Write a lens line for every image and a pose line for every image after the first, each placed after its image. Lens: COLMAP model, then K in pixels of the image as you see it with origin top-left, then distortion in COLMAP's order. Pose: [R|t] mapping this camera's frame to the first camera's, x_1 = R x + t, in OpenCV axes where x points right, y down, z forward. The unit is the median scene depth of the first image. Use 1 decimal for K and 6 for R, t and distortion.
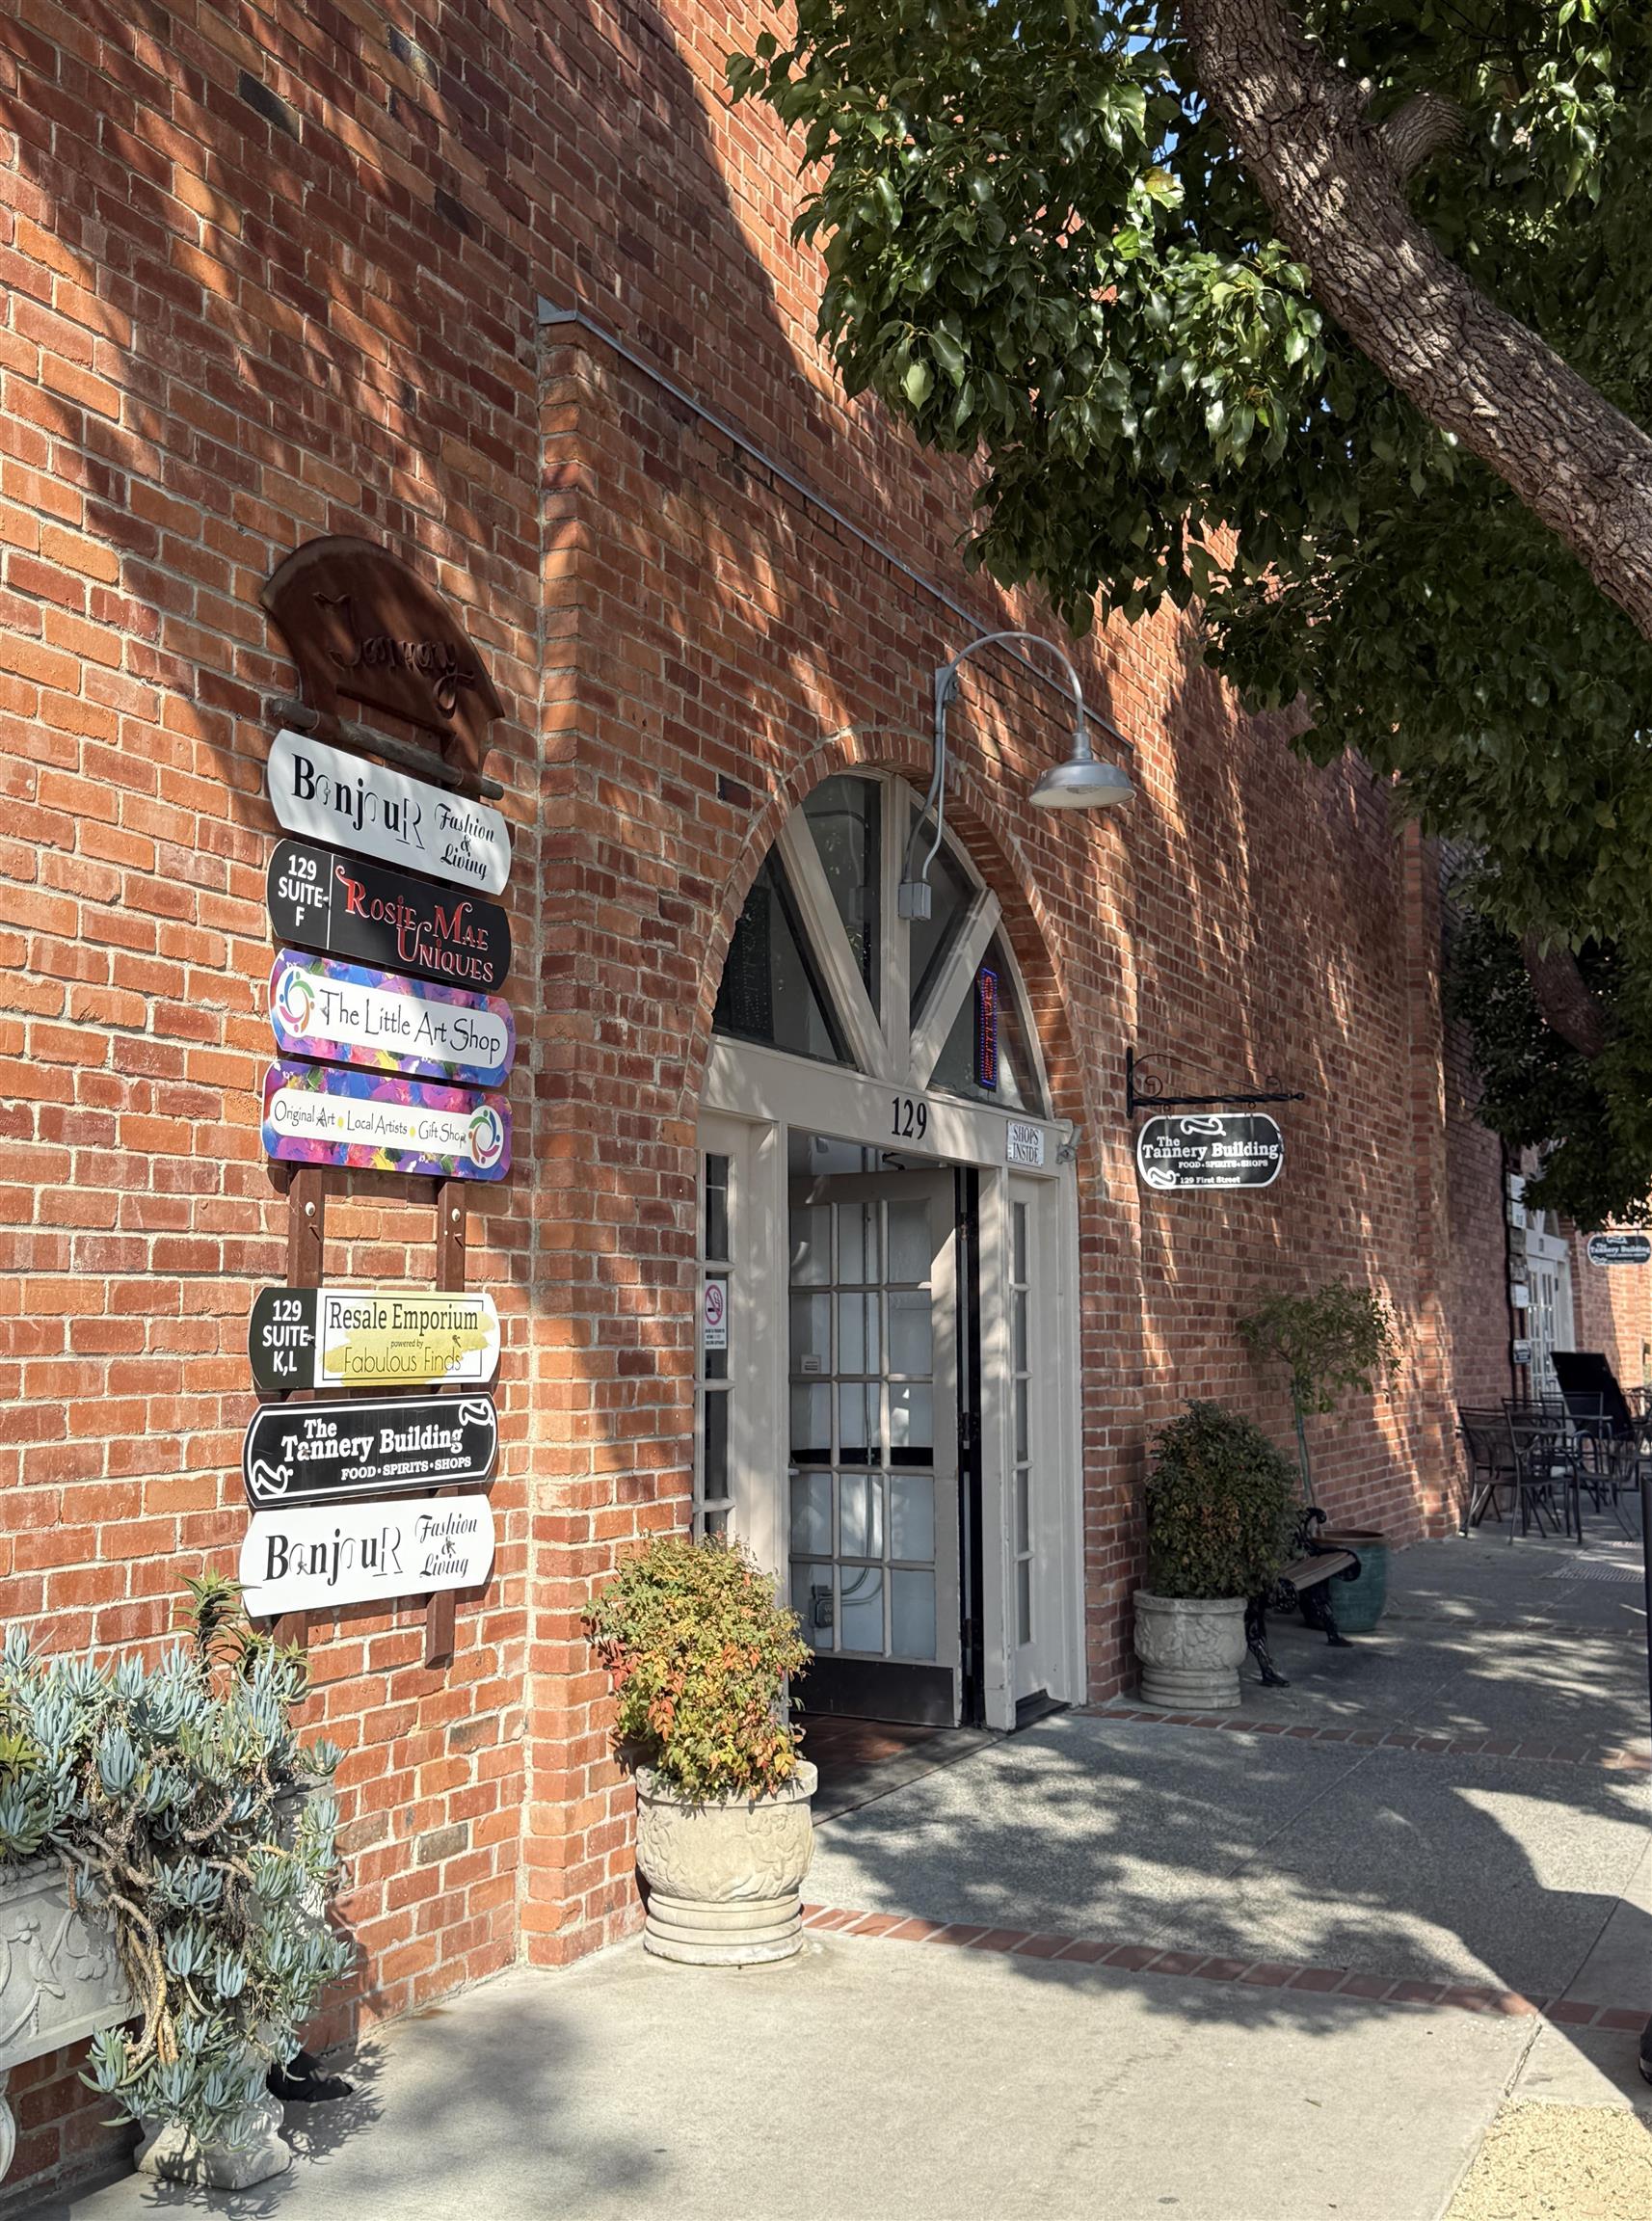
lens RADIAL K [[2347.0, 0, 826.0], [0, 2347.0, 1110.5], [0, 0, 1]] dist [0.171773, 0.000143]
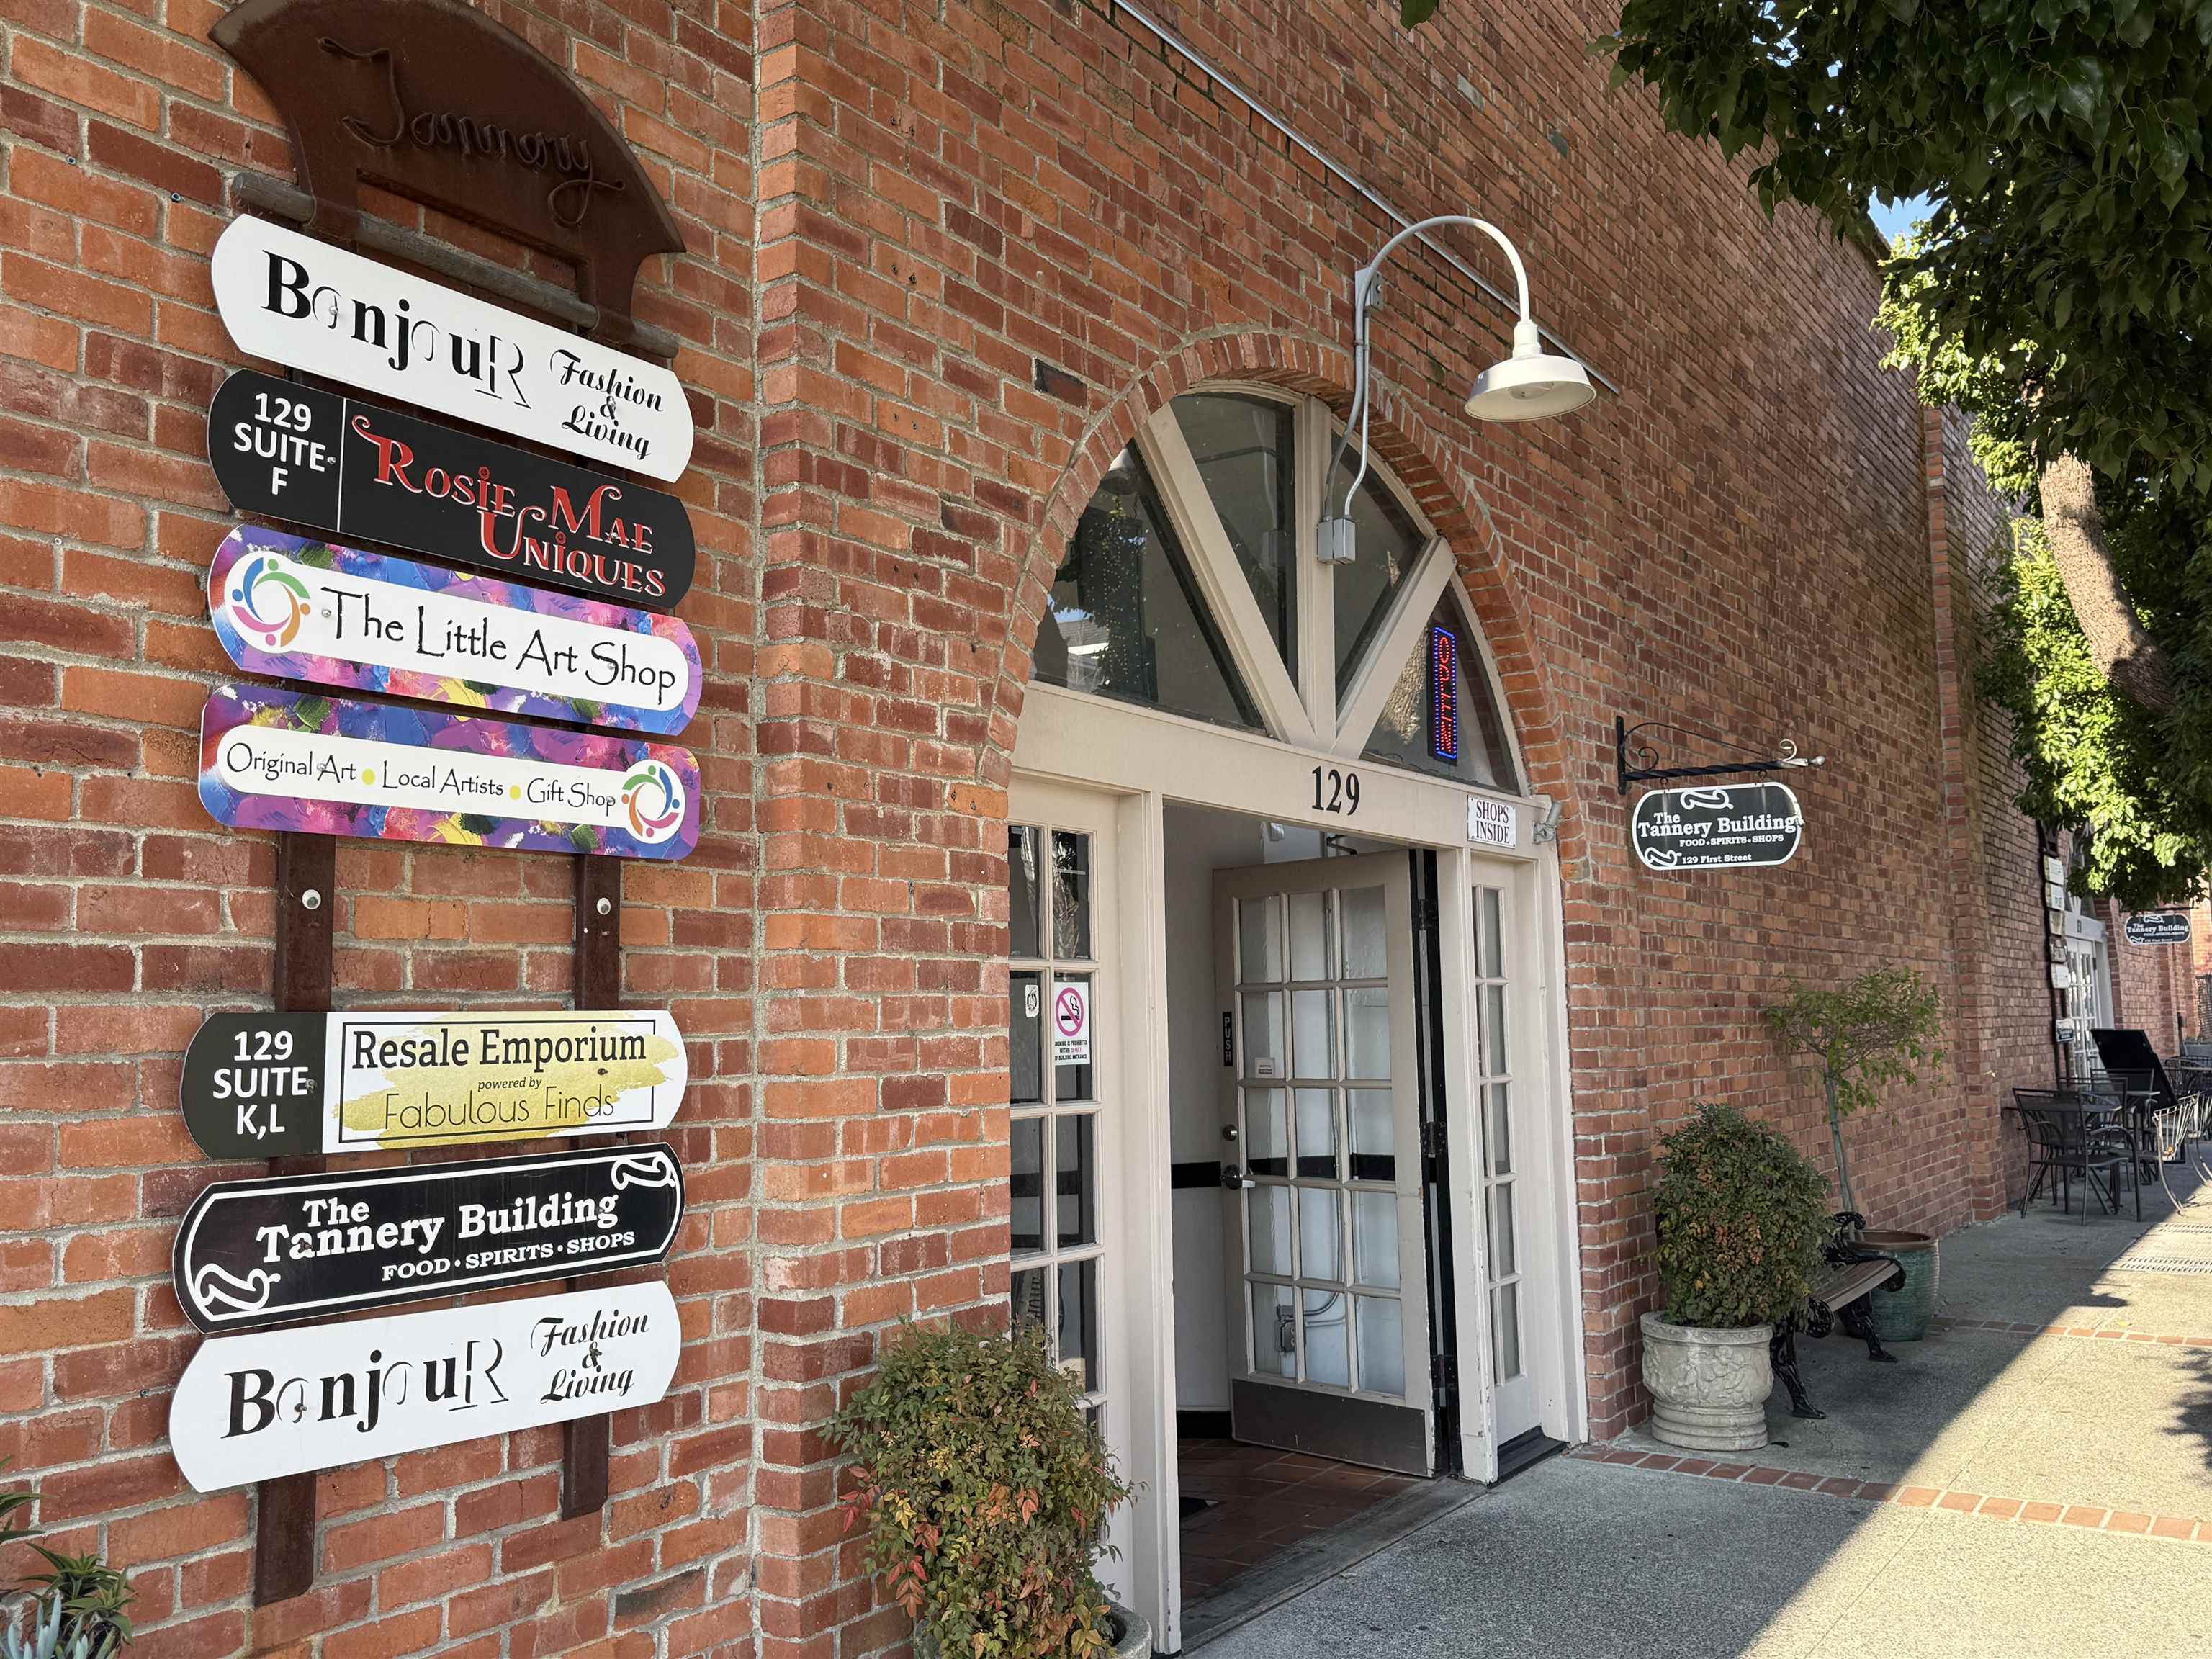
lens RADIAL K [[1858.0, 0, 1106.0], [0, 1858.0, 829.5], [0, 0, 1]] dist [0.185354, -0.381532]
pose [[0.984888, -0.028990, -0.170749, 0.095553], [0.028379, 0.999579, -0.006020, 0.026783], [0.170852, 0.001083, 0.985296, 0.420731]]
